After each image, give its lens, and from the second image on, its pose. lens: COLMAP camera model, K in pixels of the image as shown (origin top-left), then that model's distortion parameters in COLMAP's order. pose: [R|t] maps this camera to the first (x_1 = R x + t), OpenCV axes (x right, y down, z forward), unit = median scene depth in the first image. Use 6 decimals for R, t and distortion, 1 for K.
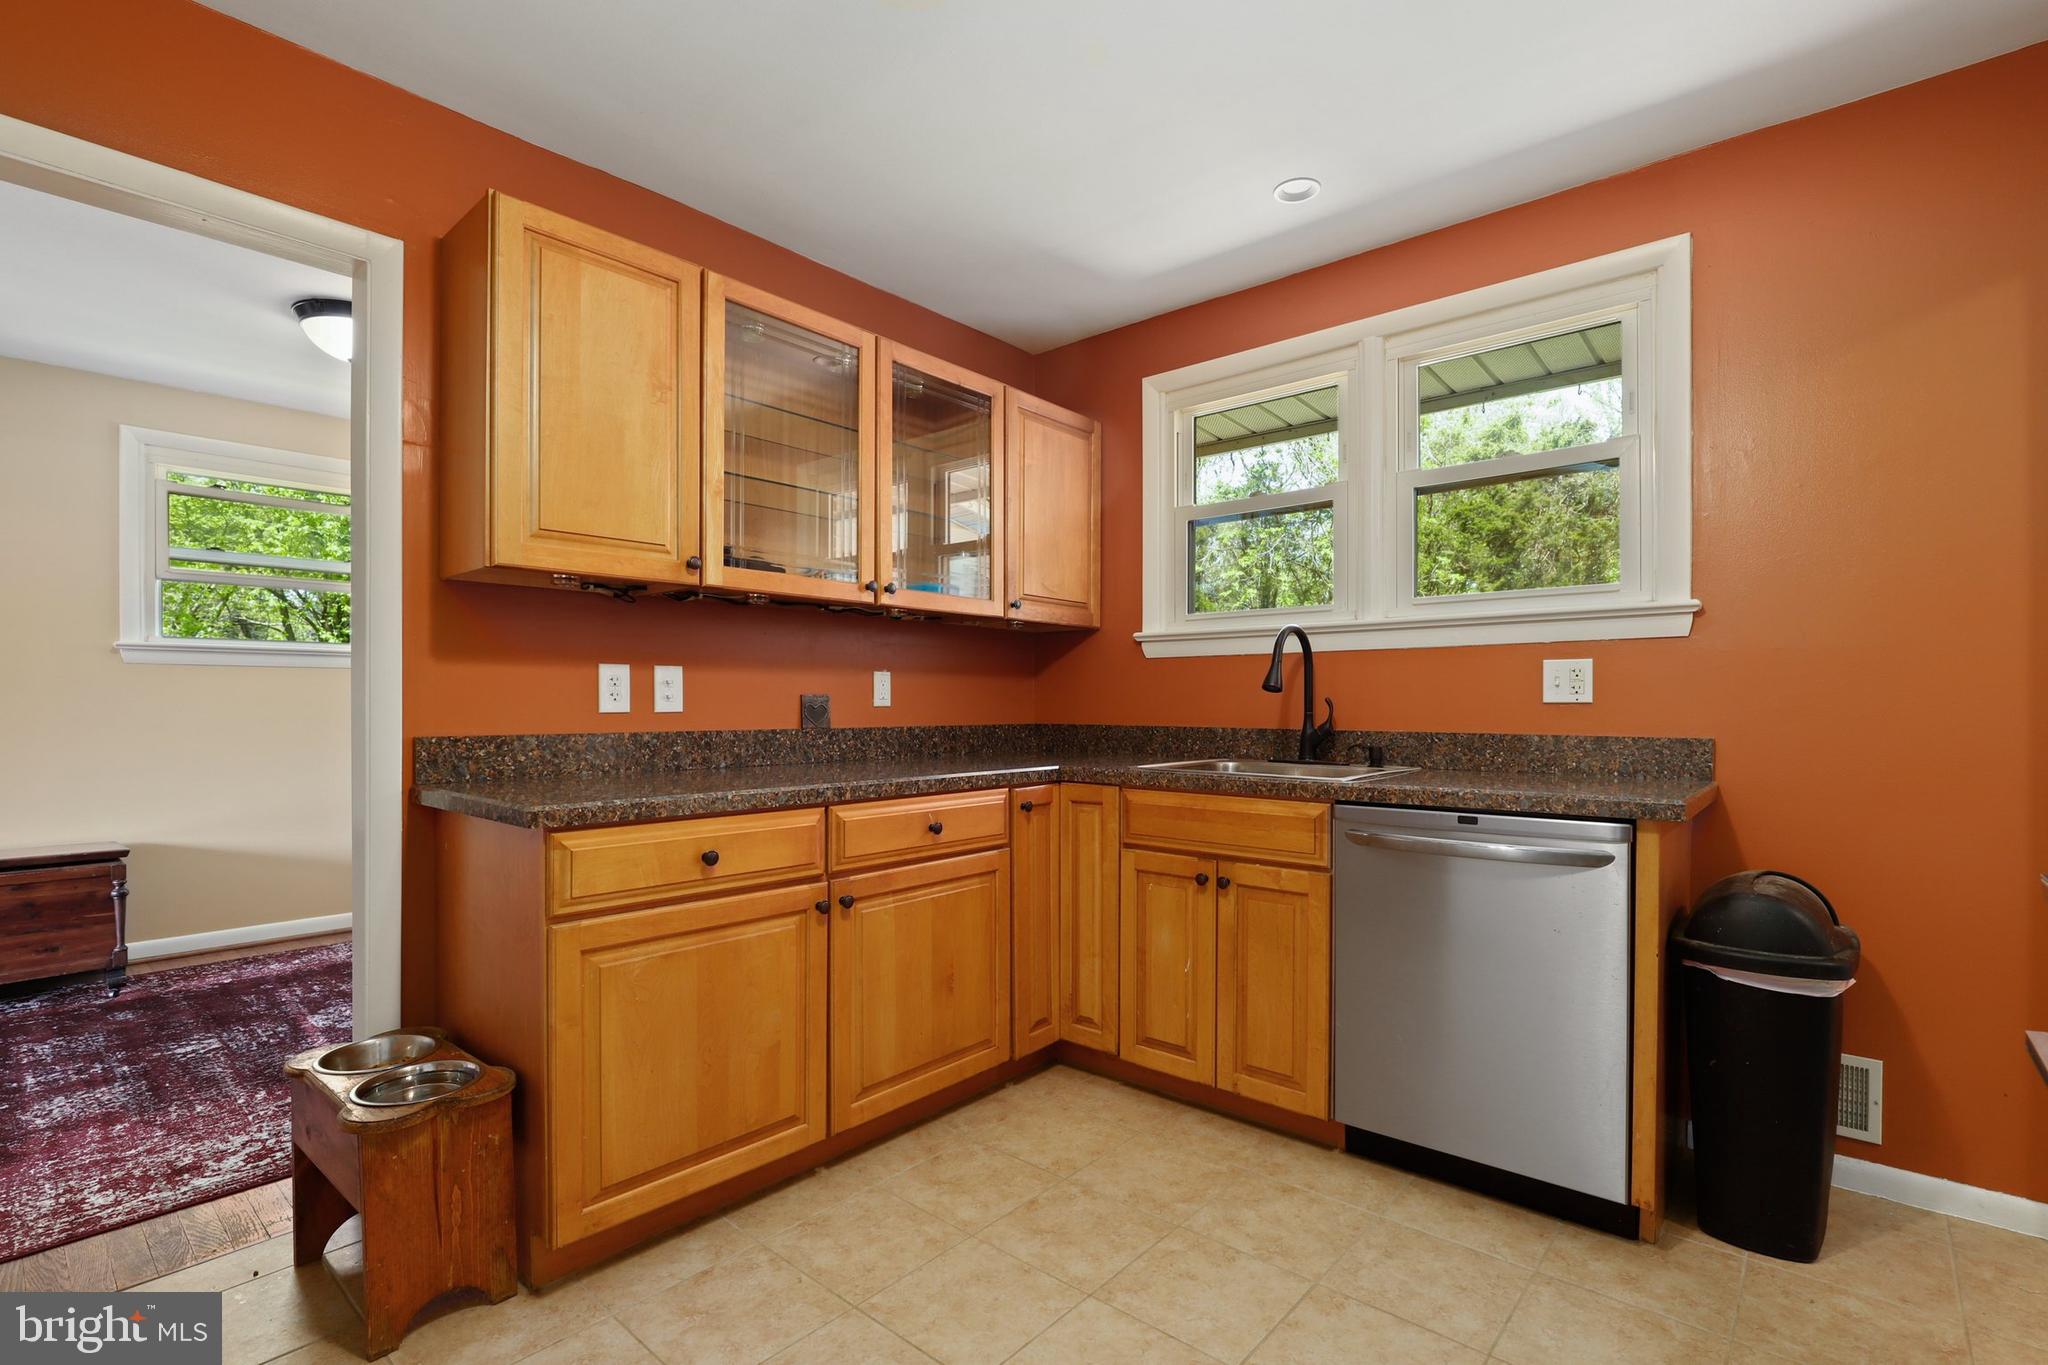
lens RADIAL K [[944.6, 0, 1037.5], [0, 944.6, 695.9], [0, 0, 1]] dist [-0.014502, 0.000524]
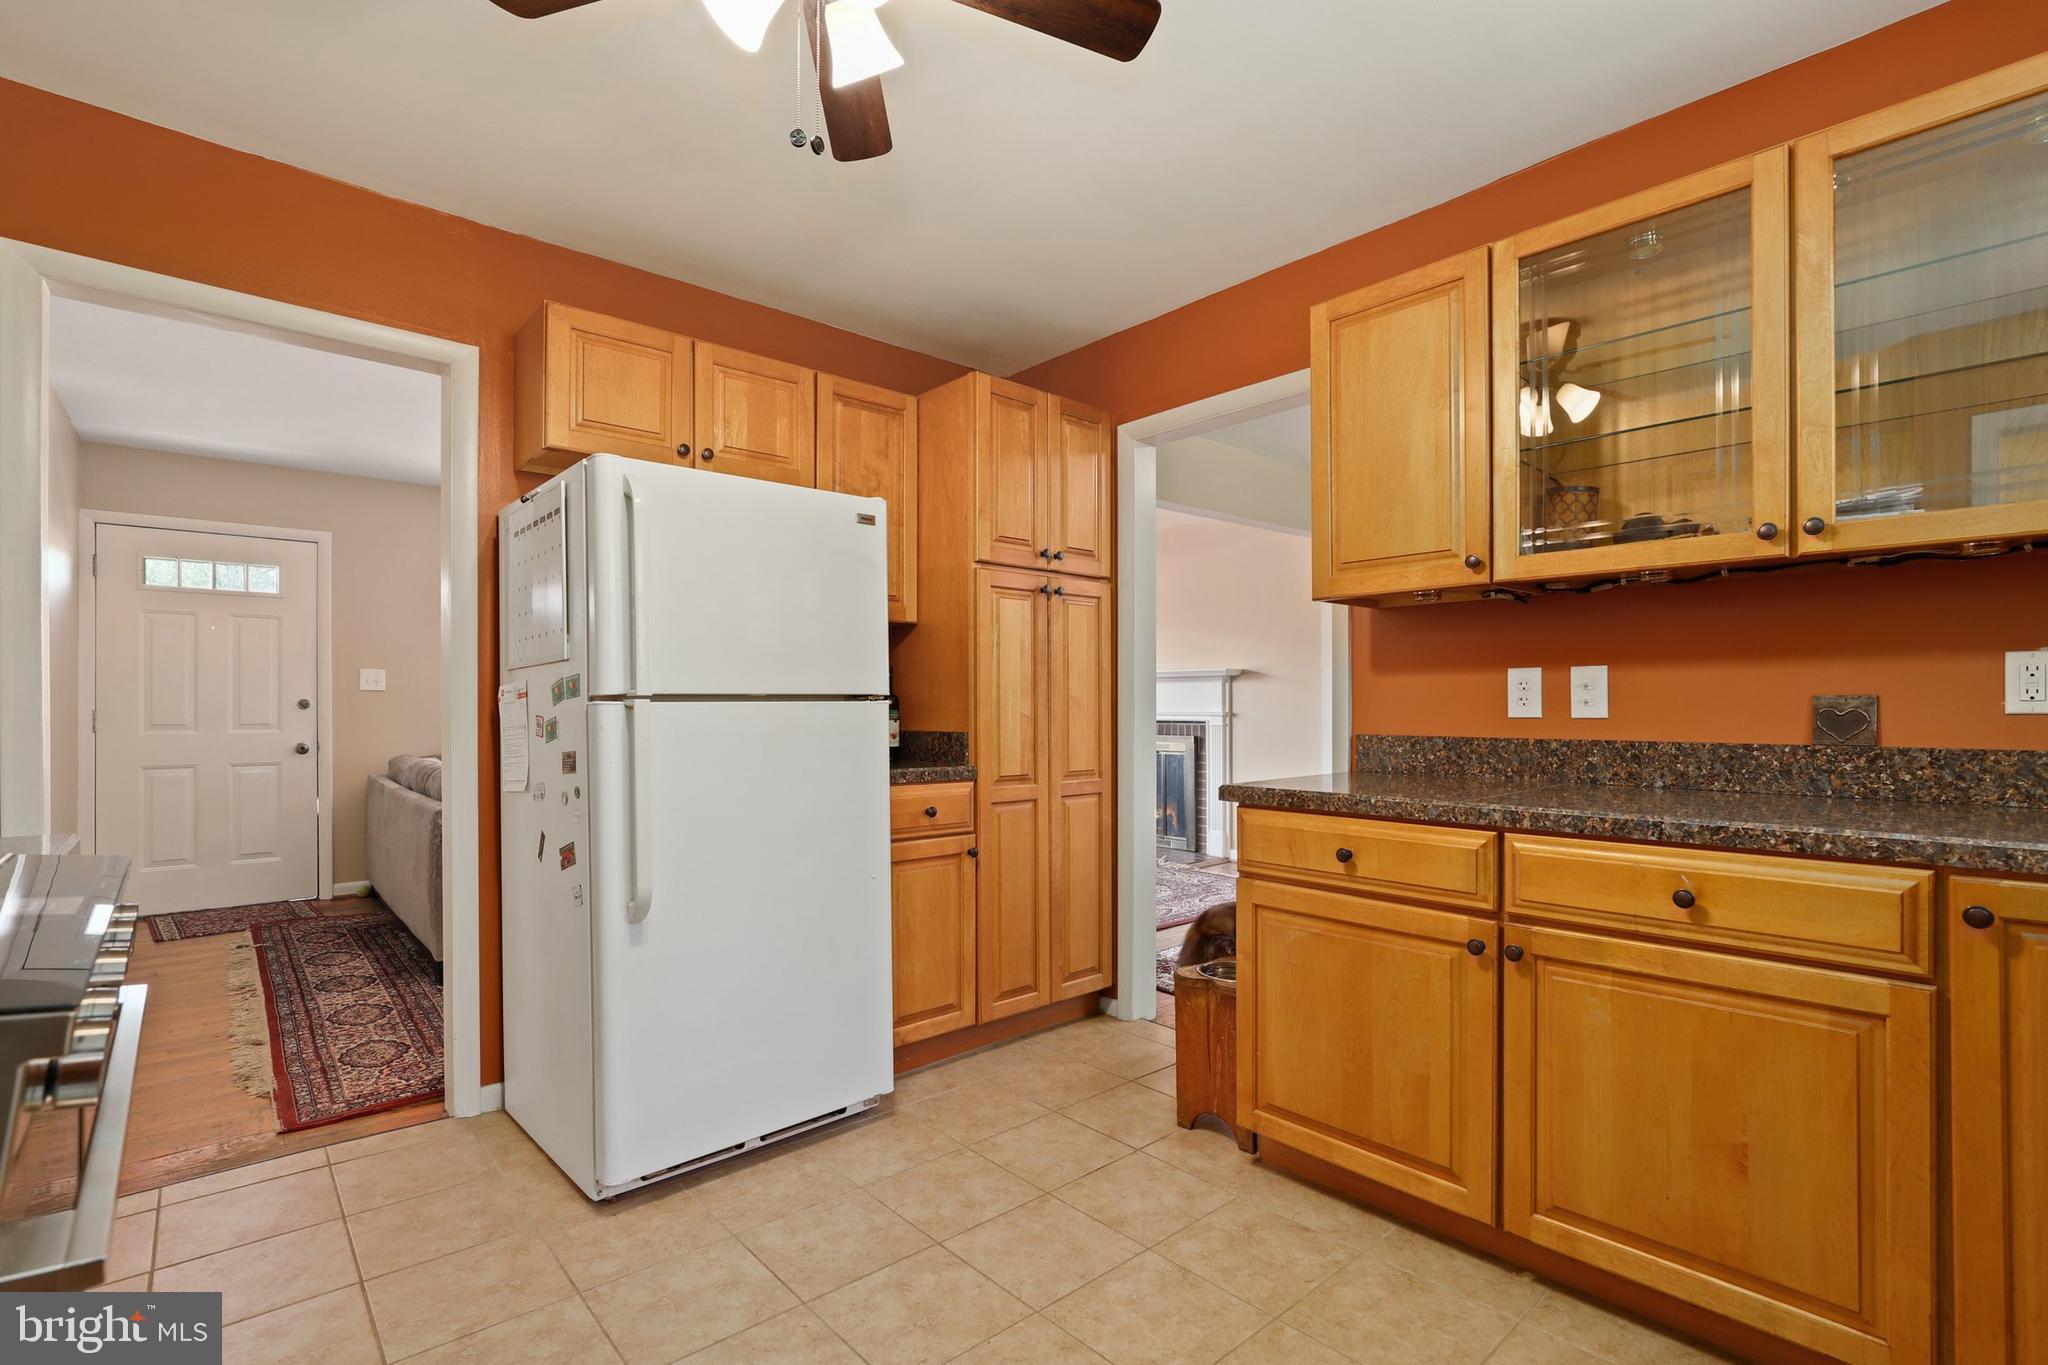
lens RADIAL K [[944.6, 0, 1037.5], [0, 944.6, 695.9], [0, 0, 1]] dist [-0.014502, 0.000524]
pose [[-0.120915, -0.012880, -0.992579, 0.581986], [0.006622, 0.999883, -0.013782, 0.005201], [0.992641, -0.008240, -0.120816, 0.617813]]
